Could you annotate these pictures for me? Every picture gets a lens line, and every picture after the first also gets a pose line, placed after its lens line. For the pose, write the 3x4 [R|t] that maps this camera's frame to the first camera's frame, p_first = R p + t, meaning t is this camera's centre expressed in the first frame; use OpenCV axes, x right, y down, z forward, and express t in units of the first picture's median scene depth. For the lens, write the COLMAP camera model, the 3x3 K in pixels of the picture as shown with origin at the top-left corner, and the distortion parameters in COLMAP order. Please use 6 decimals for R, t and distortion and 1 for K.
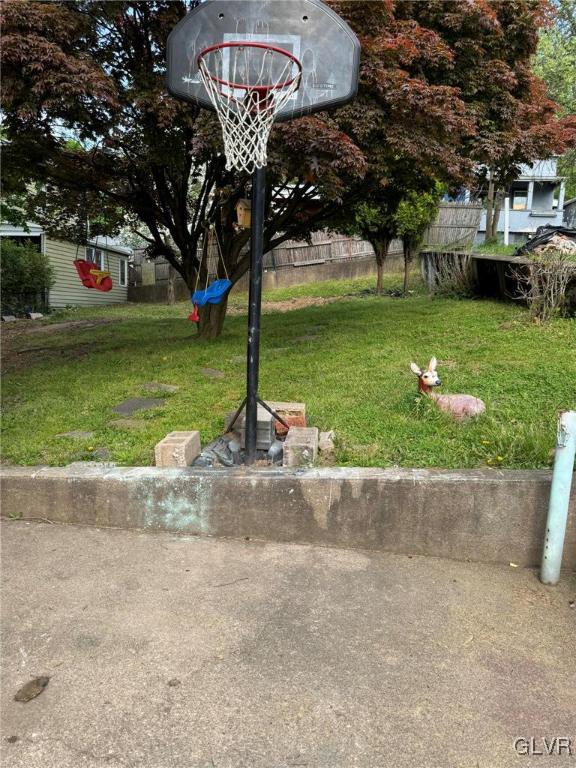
lens RADIAL K [[541.2, 0, 287.8], [0, 541.2, 380.8], [0, 0, 1]] dist [0.078394, -0.082022]
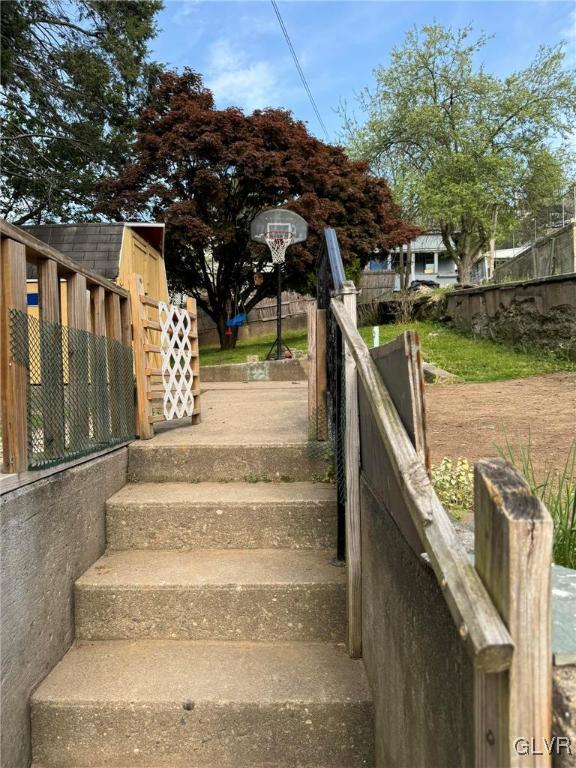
lens RADIAL K [[541.2, 0, 286.9], [0, 541.2, 388.0], [0, 0, 1]] dist [0.078394, -0.082022]
pose [[0.995265, -0.058559, 0.077573, -0.272364], [0.066880, 0.991743, -0.109421, 0.632470], [-0.070525, 0.114091, 0.990964, -1.875476]]
